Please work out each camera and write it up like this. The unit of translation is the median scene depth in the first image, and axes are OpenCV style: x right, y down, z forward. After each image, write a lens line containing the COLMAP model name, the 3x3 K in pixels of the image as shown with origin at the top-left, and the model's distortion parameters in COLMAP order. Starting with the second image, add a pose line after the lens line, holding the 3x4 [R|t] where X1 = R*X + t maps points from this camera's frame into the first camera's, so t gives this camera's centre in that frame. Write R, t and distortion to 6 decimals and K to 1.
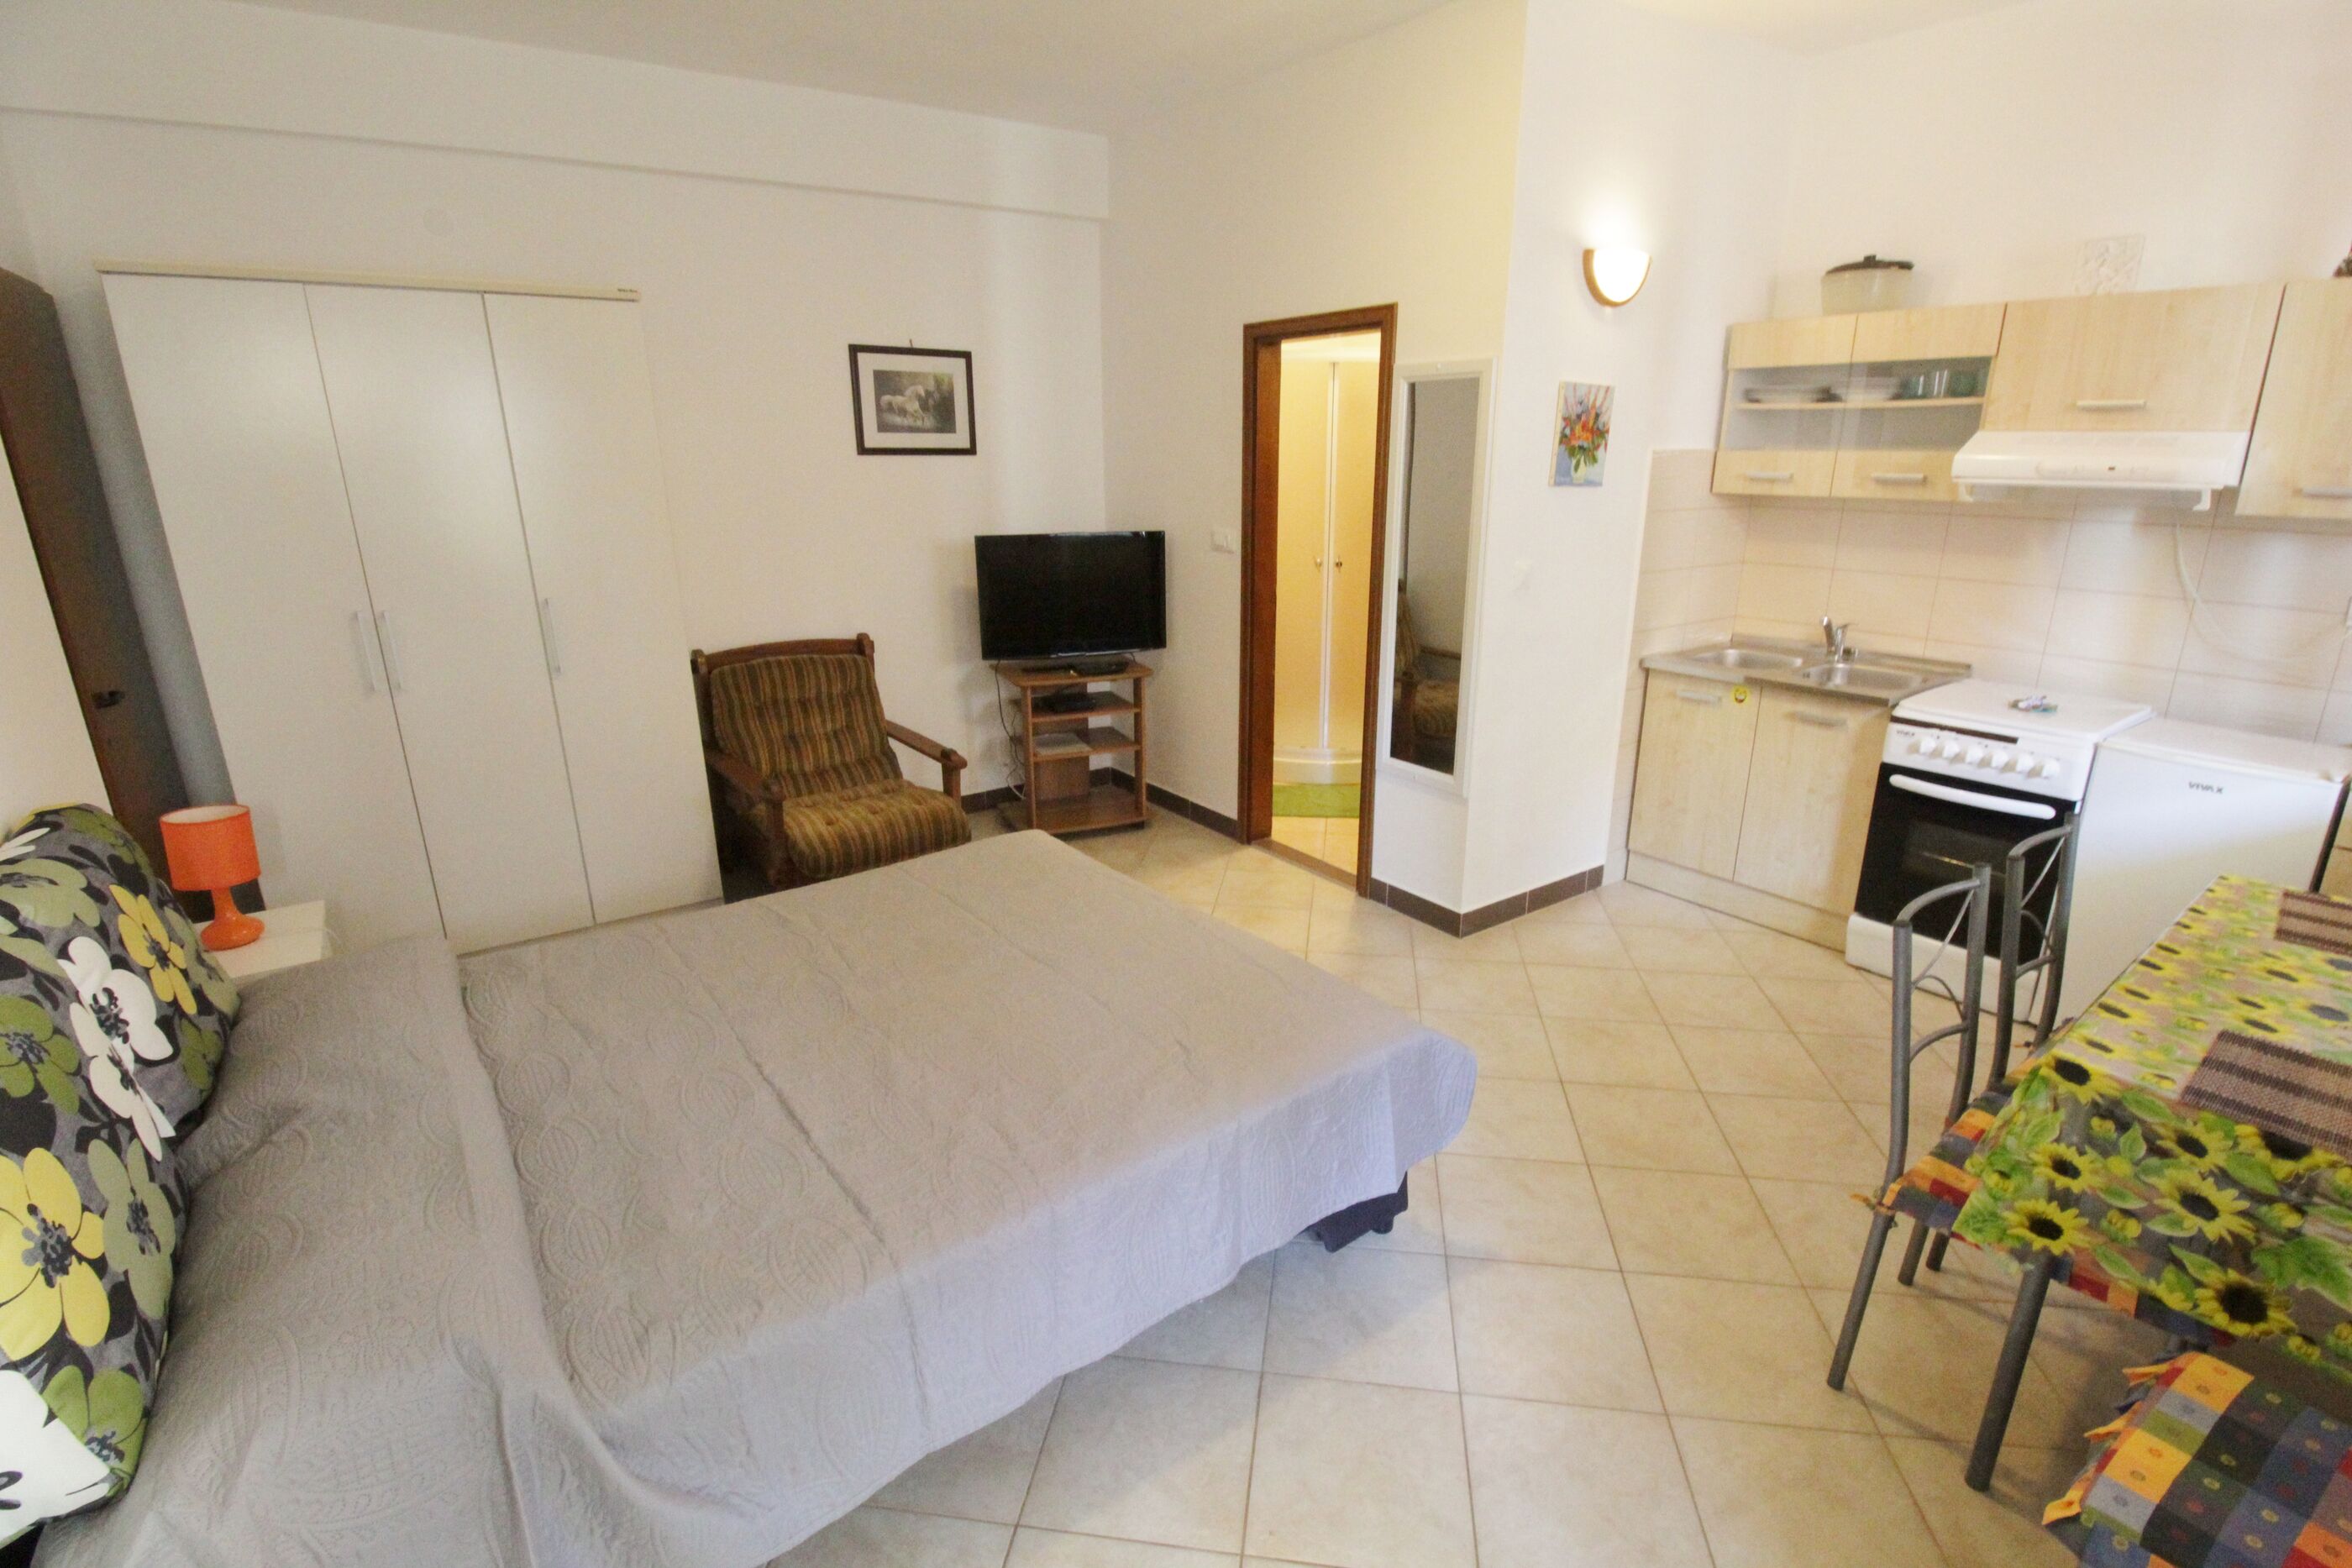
lens RADIAL K [[1098.7, 0, 1201.9], [0, 1098.7, 785.3], [0, 0, 1]] dist [0.003876, -0.013778]
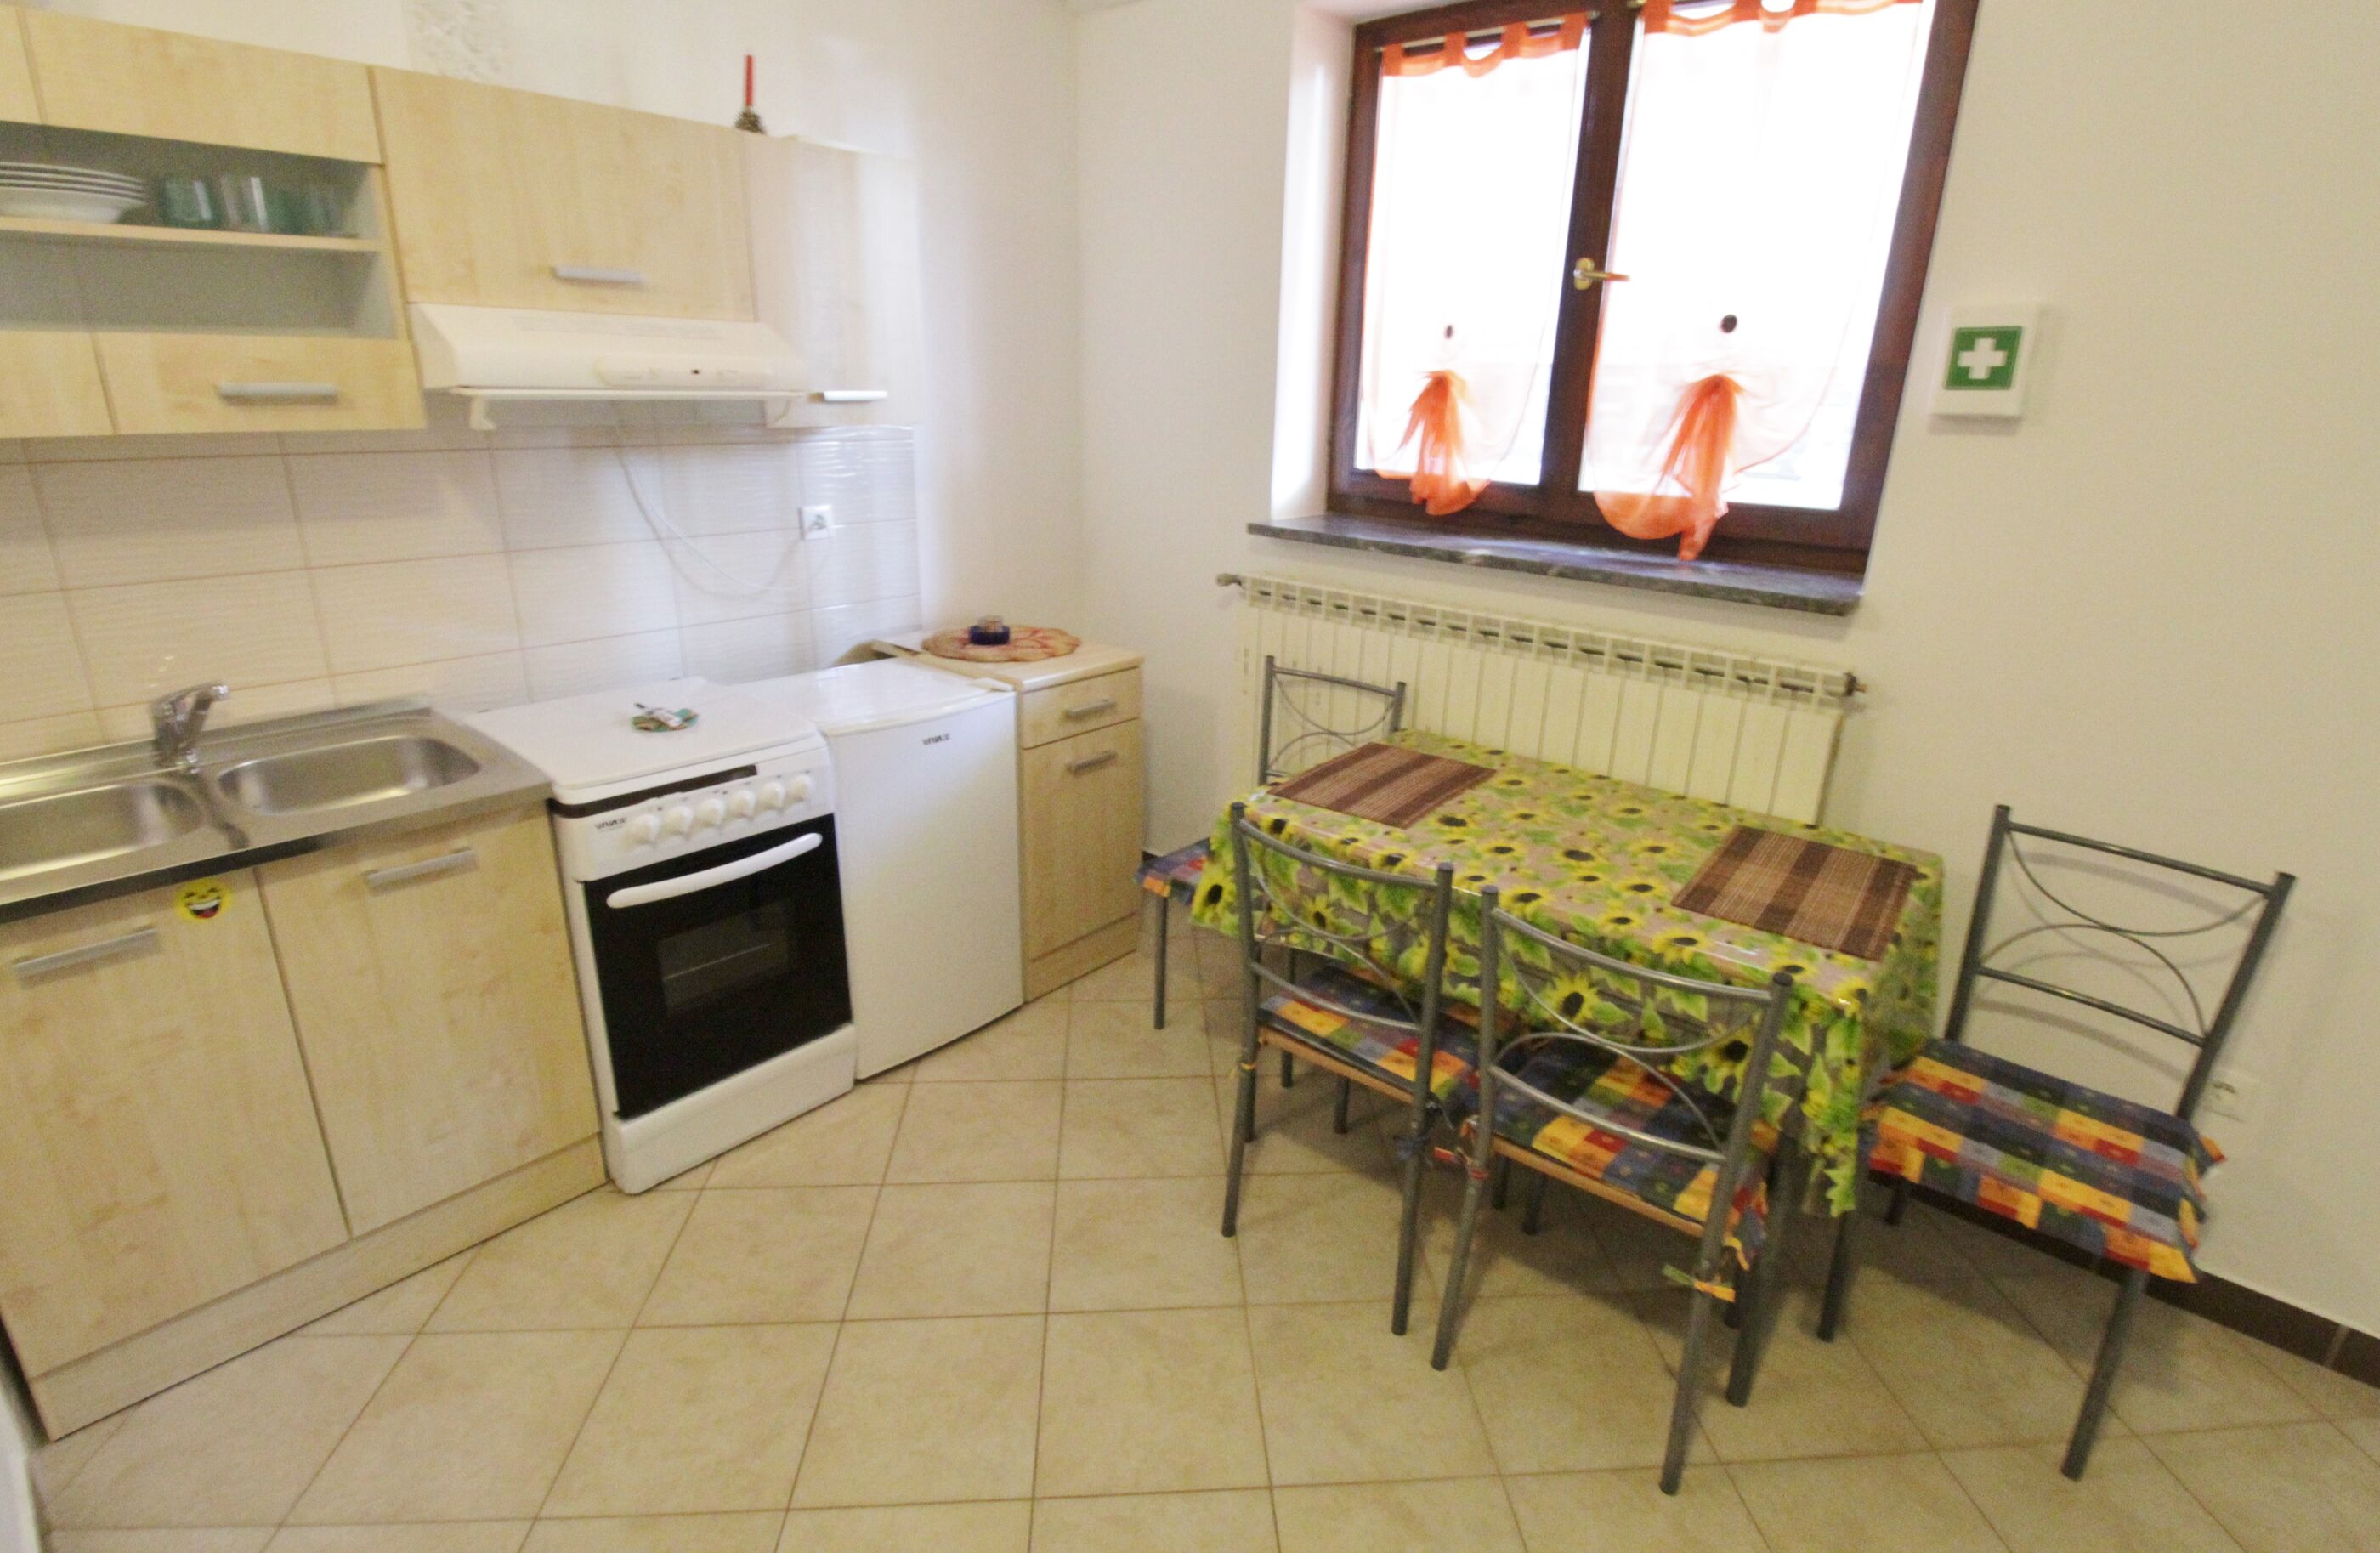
lens RADIAL K [[1143.0, 0, 1213.2], [0, 1143.0, 761.5], [0, 0, 1]] dist [0.004294, -0.015633]
pose [[-0.211475, -0.313865, 0.925617, 0.009148], [0.259488, 0.895020, 0.362775, -0.203220], [-0.942308, 0.316904, -0.107830, 0.700253]]
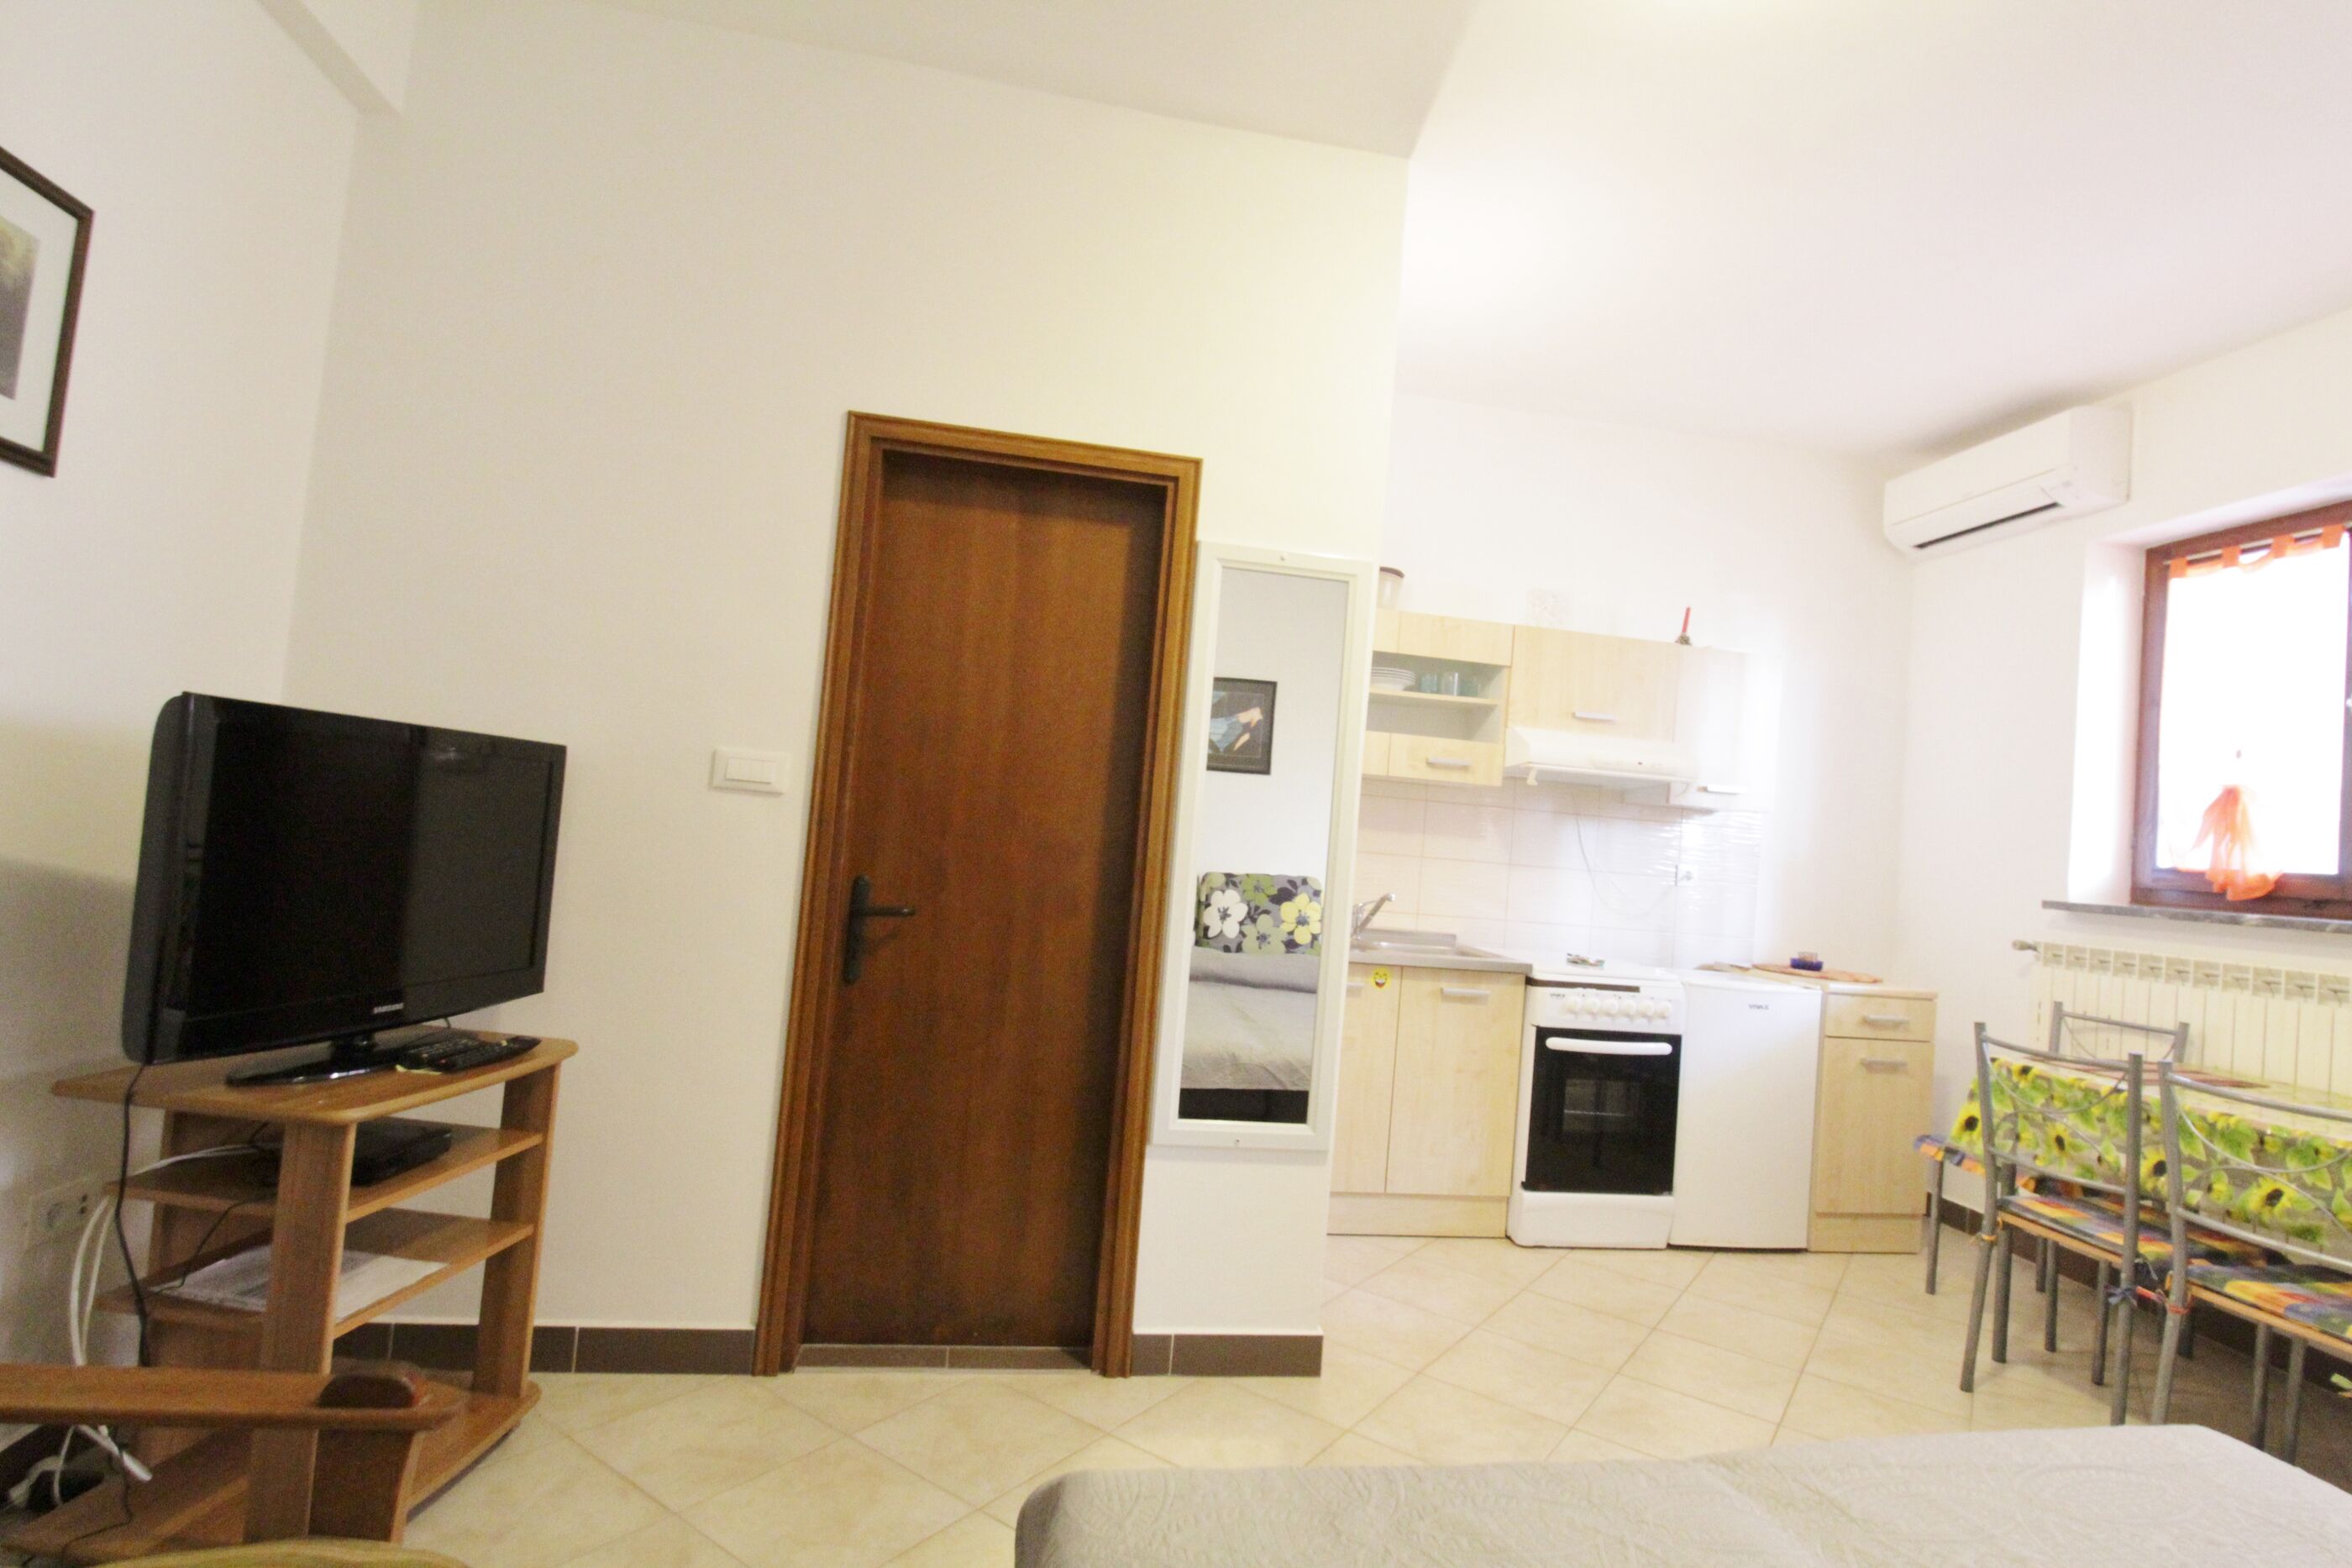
lens RADIAL K [[1155.4, 0, 1206.5], [0, 1155.4, 786.4], [0, 0, 1]] dist [0.003498, -0.014978]
pose [[0.450677, 0.078009, 0.889272, -0.469529], [0.182331, 0.967130, -0.177243, -0.098845], [-0.873868, 0.242021, 0.421640, 0.729546]]
